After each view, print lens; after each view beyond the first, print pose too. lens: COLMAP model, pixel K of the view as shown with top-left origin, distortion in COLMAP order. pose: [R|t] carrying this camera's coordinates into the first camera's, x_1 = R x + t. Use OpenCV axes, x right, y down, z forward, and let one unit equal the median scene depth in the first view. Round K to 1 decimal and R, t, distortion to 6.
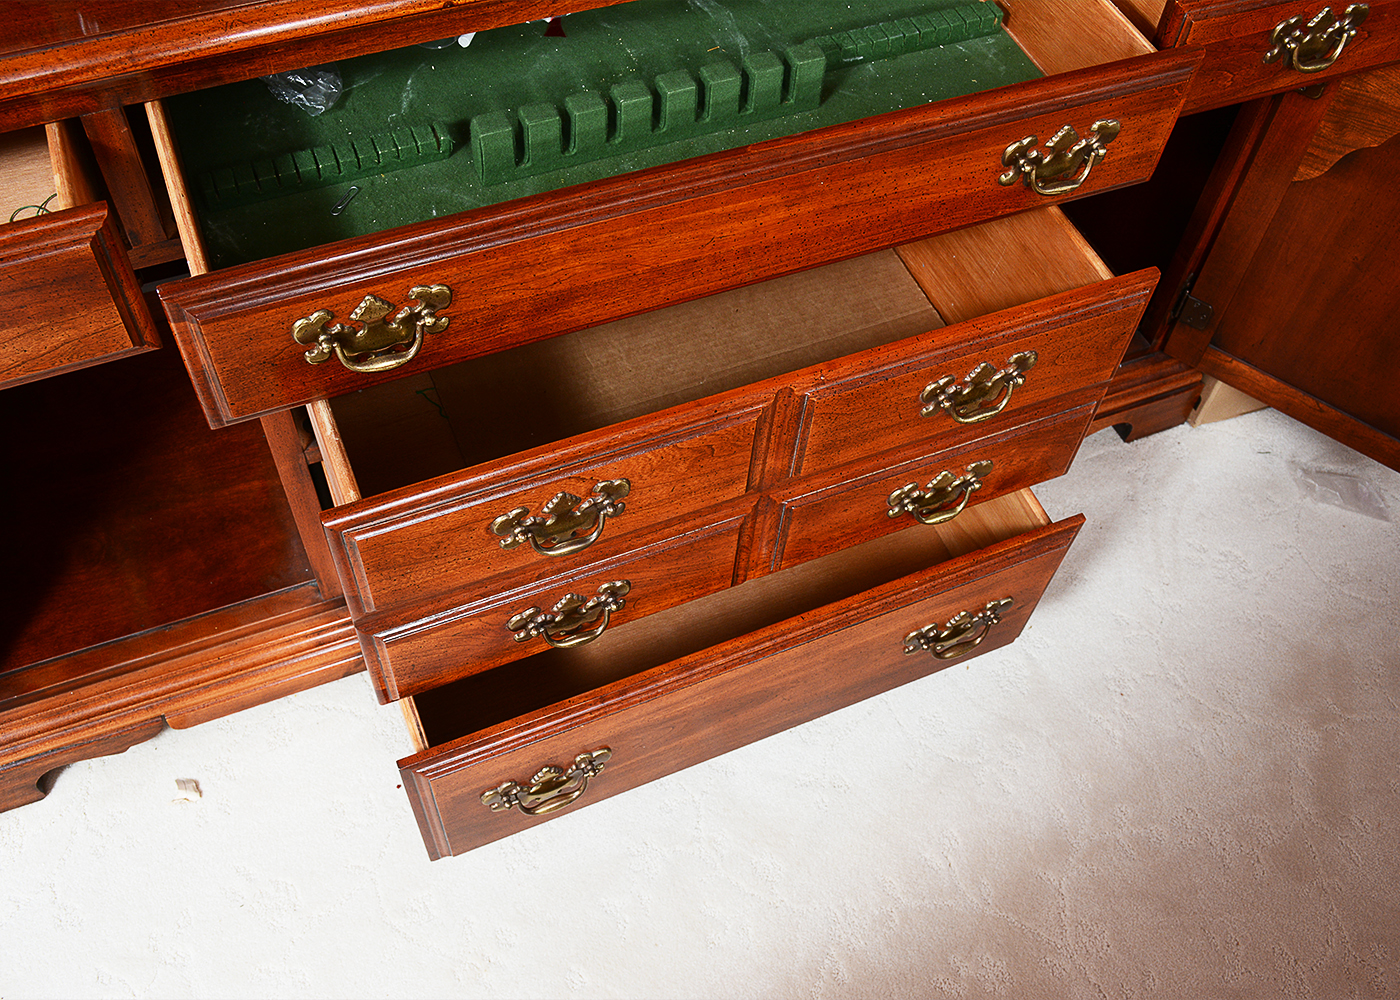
lens RADIAL K [[1315.8, 0, 700.3], [0, 1315.8, 497.3], [0, 0, 1]] dist [-0.071552, 0.000000]
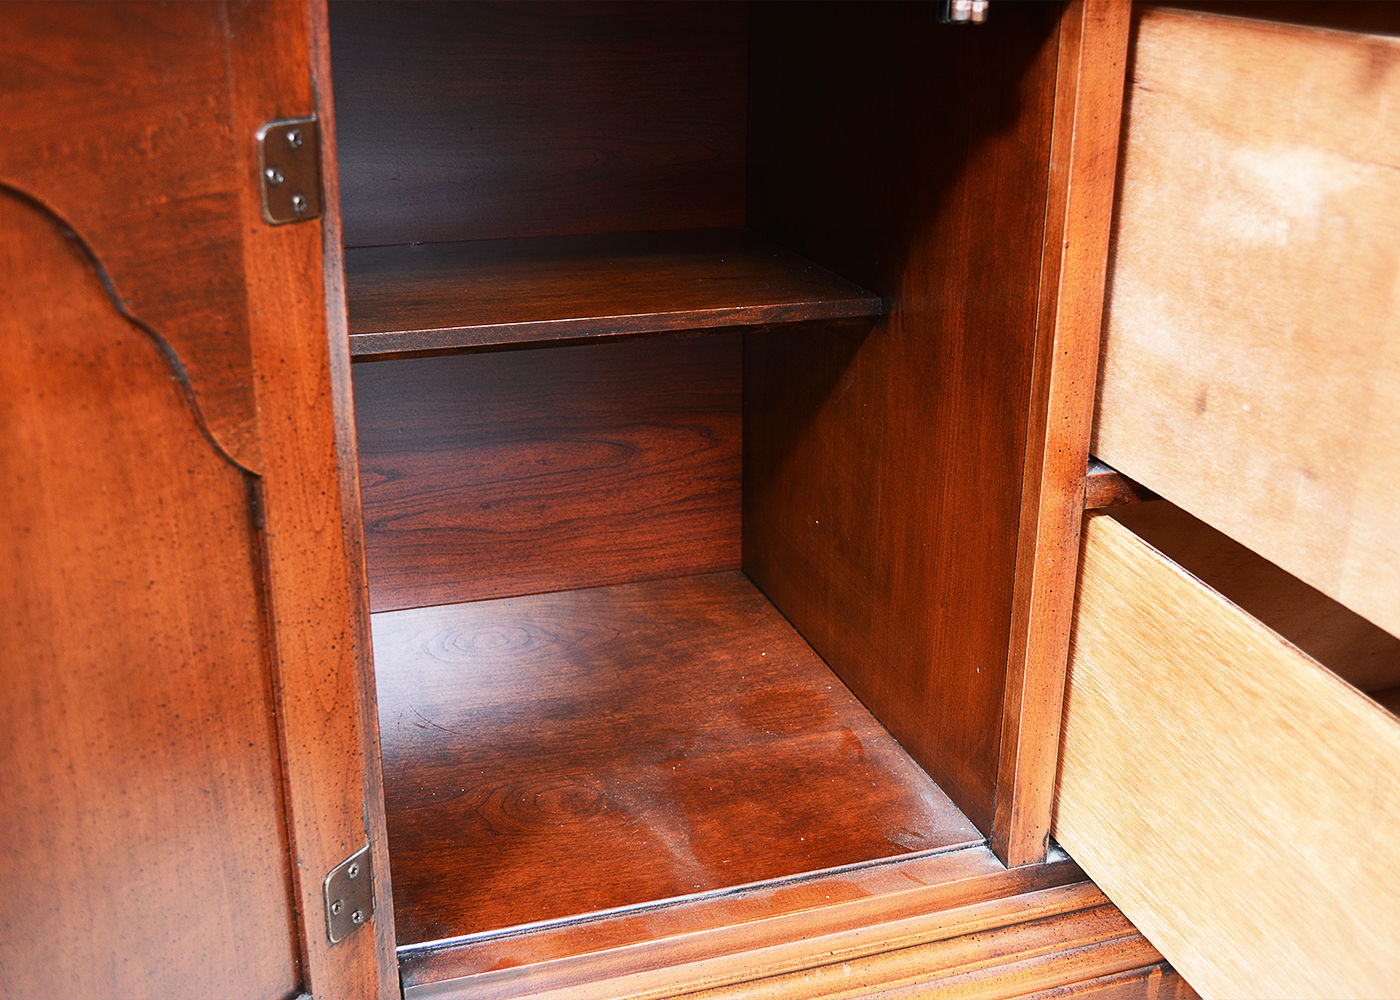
lens RADIAL K [[1531.9, 0, 700.6], [0, 1531.9, 499.8], [0, 0, 1]] dist [-0.062704, 0.000000]
pose [[0.996477, -0.015245, -0.082472, -0.482397], [-0.032979, 0.832900, -0.552441, 0.416122], [0.077113, 0.553214, 0.829462, 0.479025]]
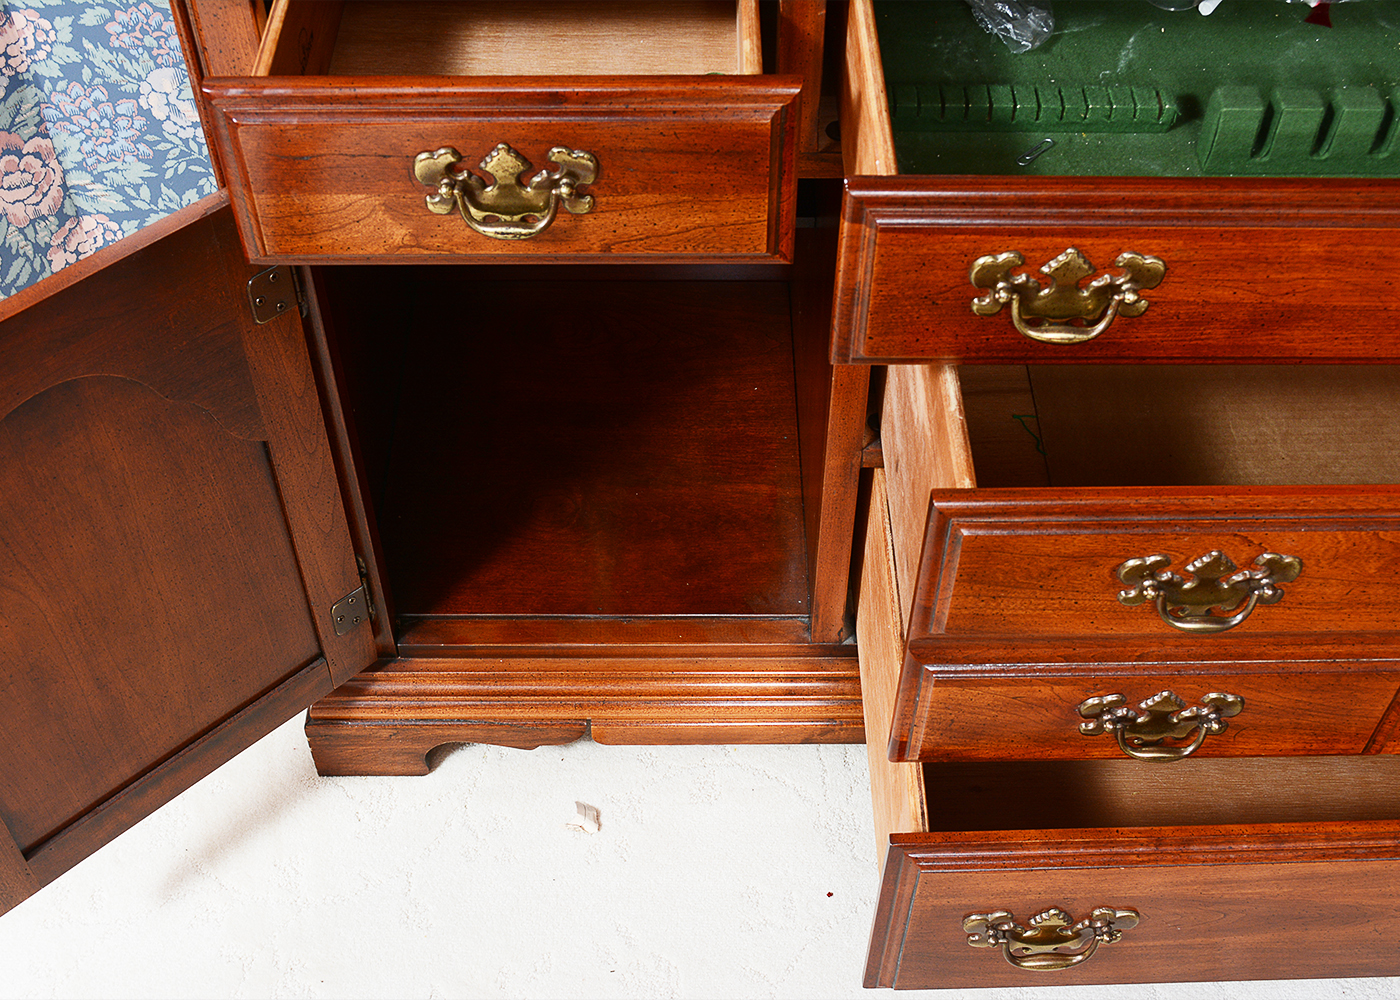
lens RADIAL K [[1687.5, 0, 701.0], [0, 1687.5, 499.1], [0, 0, 1]] dist [-0.050186, 0.000000]
pose [[0.923514, 0.254944, -0.286575, -0.096592], [-0.282519, 0.957467, -0.058657, 0.099019], [0.259432, 0.135134, 0.956260, -0.047787]]
